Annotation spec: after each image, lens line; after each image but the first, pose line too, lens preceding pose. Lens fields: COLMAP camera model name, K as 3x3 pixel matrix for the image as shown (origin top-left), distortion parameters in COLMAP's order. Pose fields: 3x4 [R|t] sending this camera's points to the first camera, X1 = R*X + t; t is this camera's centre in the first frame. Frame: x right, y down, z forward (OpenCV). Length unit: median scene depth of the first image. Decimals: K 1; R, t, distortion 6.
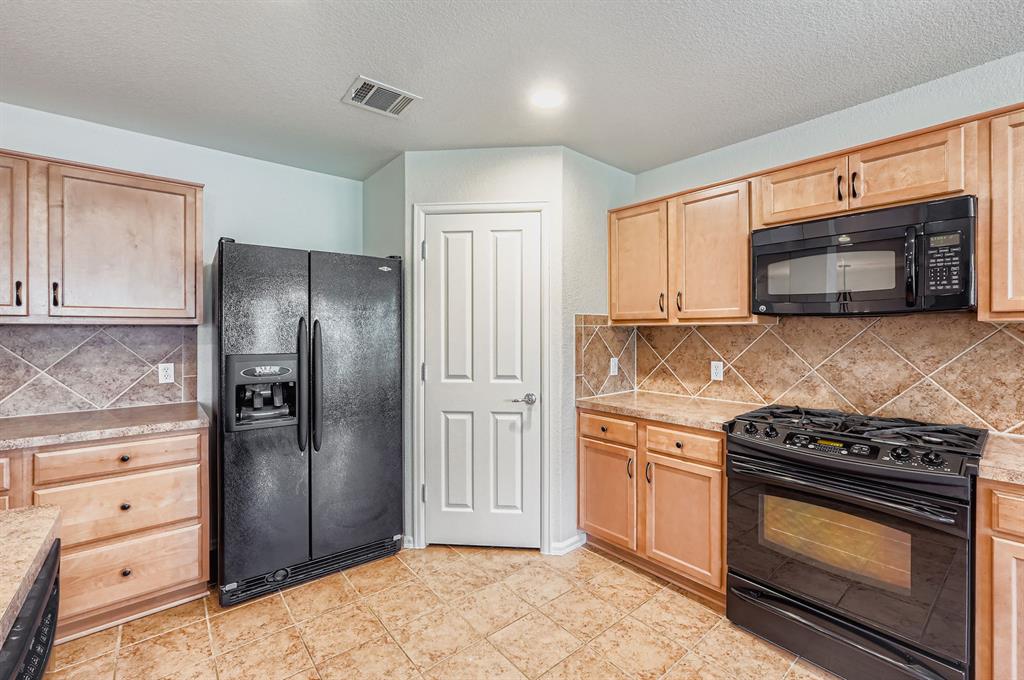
lens RADIAL K [[432.9, 0, 515.4], [0, 432.9, 331.0], [0, 0, 1]] dist [-0.009214, 0.000387]
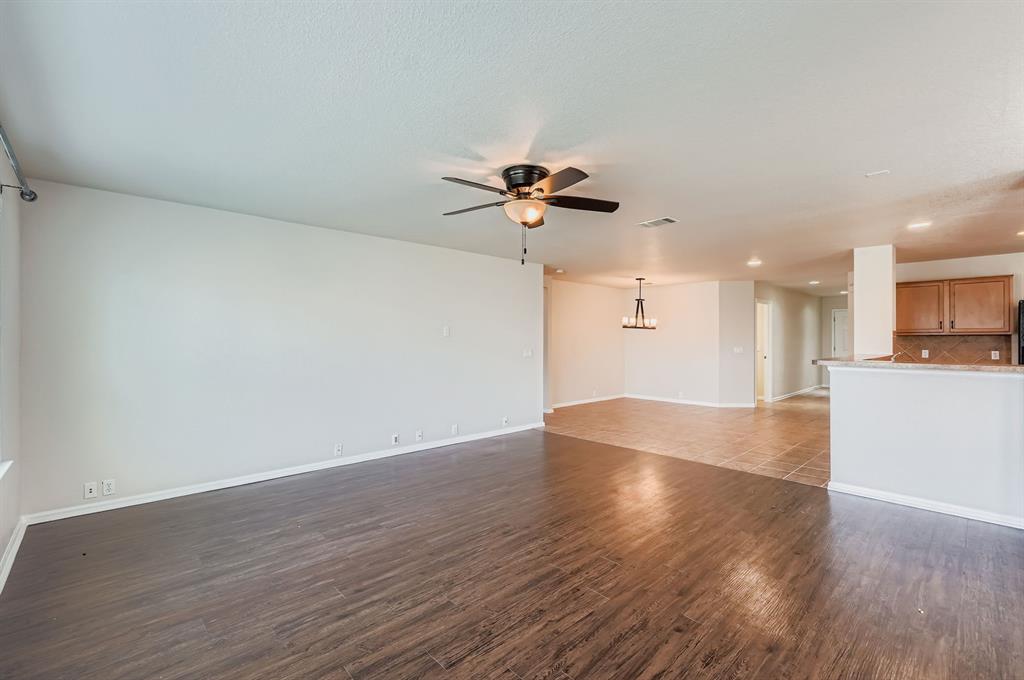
lens RADIAL K [[452.2, 0, 516.7], [0, 452.2, 339.5], [0, 0, 1]] dist [-0.001762, 0.000033]
pose [[0.063521, 0.004311, -0.997971, 1.512808], [0.000685, 0.999990, 0.004364, -0.000134], [0.997980, -0.000961, 0.063518, -1.800959]]
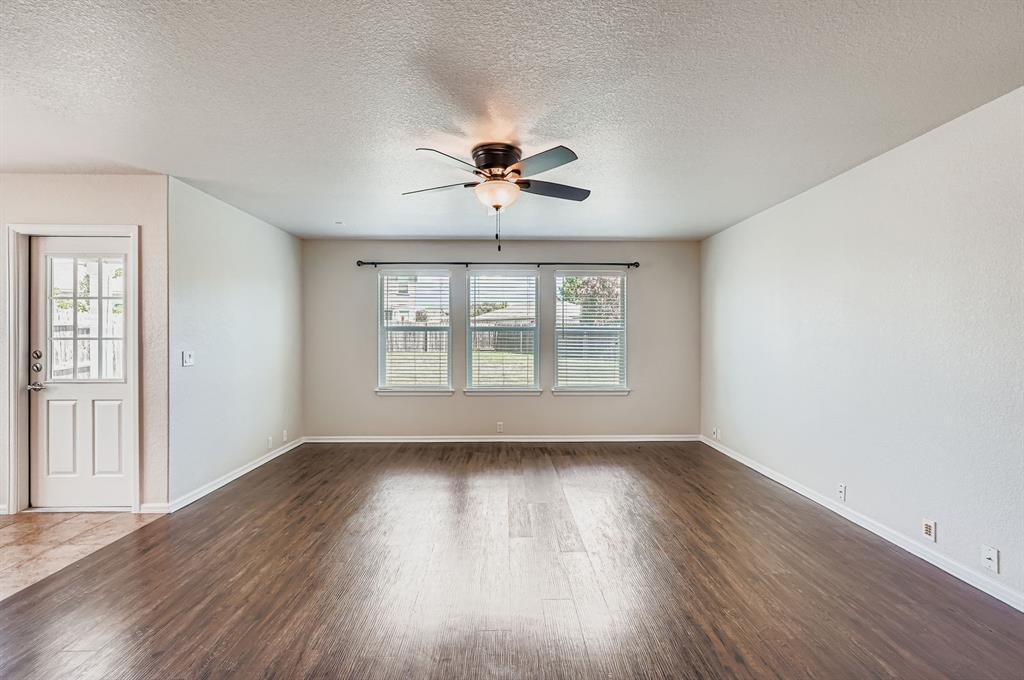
lens RADIAL K [[436.5, 0, 512.0], [0, 436.5, 340.0], [0, 0, 1]] dist [-0.018983, 0.008574]
pose [[-0.776390, -0.001716, 0.630250, -0.529635], [0.000644, 0.999994, 0.003516, 0.026861], [-0.630252, 0.003136, -0.776384, -0.818008]]
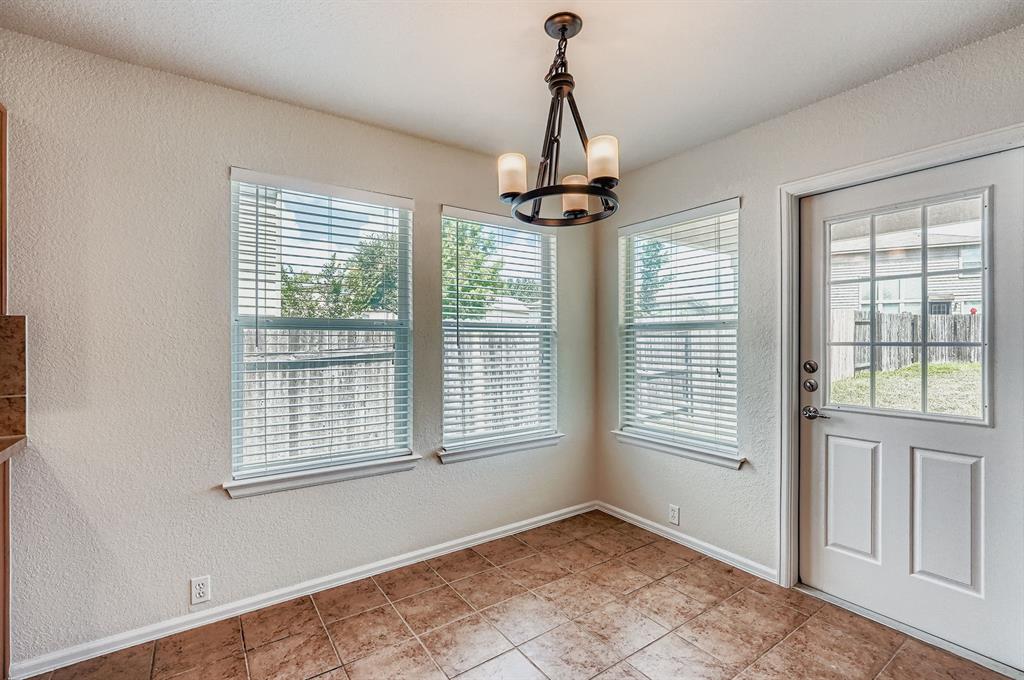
lens RADIAL K [[458.6, 0, 512.0], [0, 458.6, 340.0], [0, 0, 1]] dist [-0.011473, 0.000007]
pose [[0.091852, 0.001831, 0.995771, 0.415419], [0.000015, 0.999998, -0.001840, 0.021671], [-0.995773, 0.000184, 0.091852, -0.388740]]
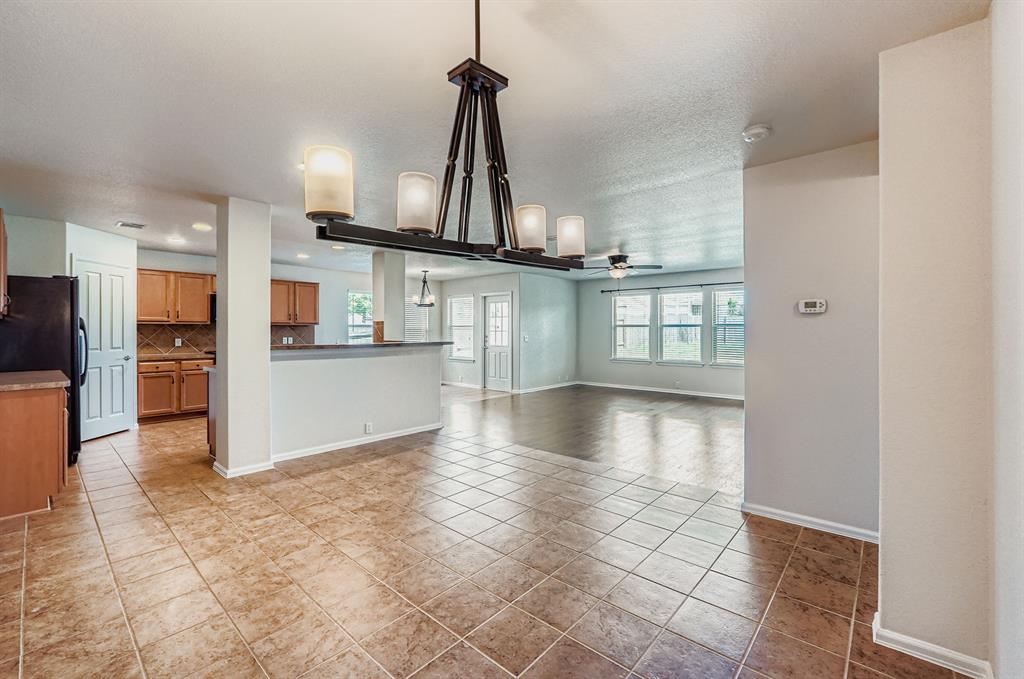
lens RADIAL K [[432.9, 0, 515.4], [0, 432.9, 330.5], [0, 0, 1]] dist [-0.009214, 0.000387]
pose [[-0.156372, -0.000032, 0.987698, -2.470922], [-0.001765, 0.999998, -0.000247, 0.023429], [-0.987697, -0.001781, -0.156371, -0.575450]]
